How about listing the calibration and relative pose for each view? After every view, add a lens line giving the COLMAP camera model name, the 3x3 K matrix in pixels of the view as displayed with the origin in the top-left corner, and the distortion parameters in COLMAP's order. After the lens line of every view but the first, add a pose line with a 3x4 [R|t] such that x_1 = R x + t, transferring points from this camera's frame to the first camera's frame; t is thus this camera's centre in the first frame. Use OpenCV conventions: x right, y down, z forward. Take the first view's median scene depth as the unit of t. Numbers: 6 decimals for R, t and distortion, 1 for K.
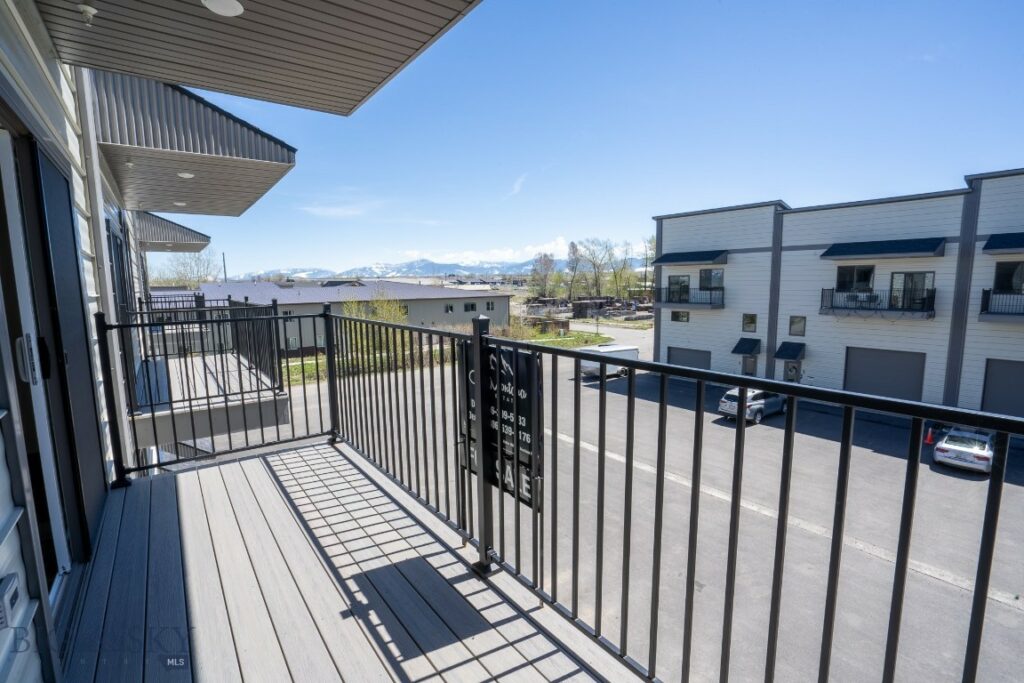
lens RADIAL K [[475.7, 0, 507.1], [0, 475.7, 344.8], [0, 0, 1]] dist [-0.081161, 0.036609]
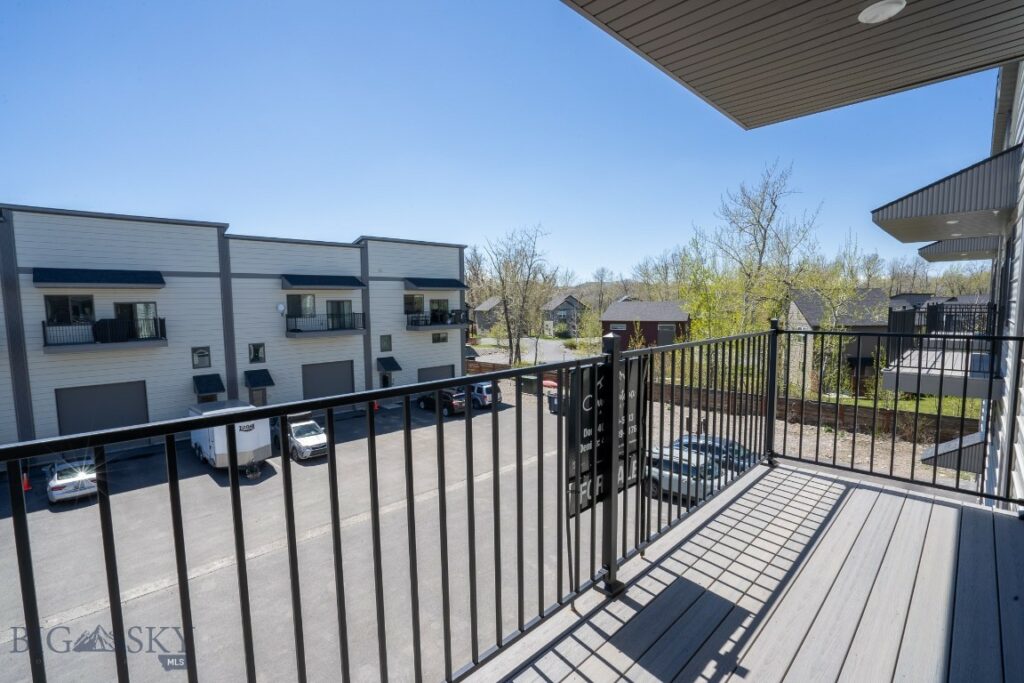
lens RADIAL K [[475.5, 0, 509.0], [0, 475.5, 343.4], [0, 0, 1]] dist [-0.058111, 0.021865]
pose [[-0.136323, -0.068482, 0.988295, -0.480903], [0.144601, 0.985548, 0.088238, -0.076539], [-0.980054, 0.154938, -0.124451, 0.624014]]
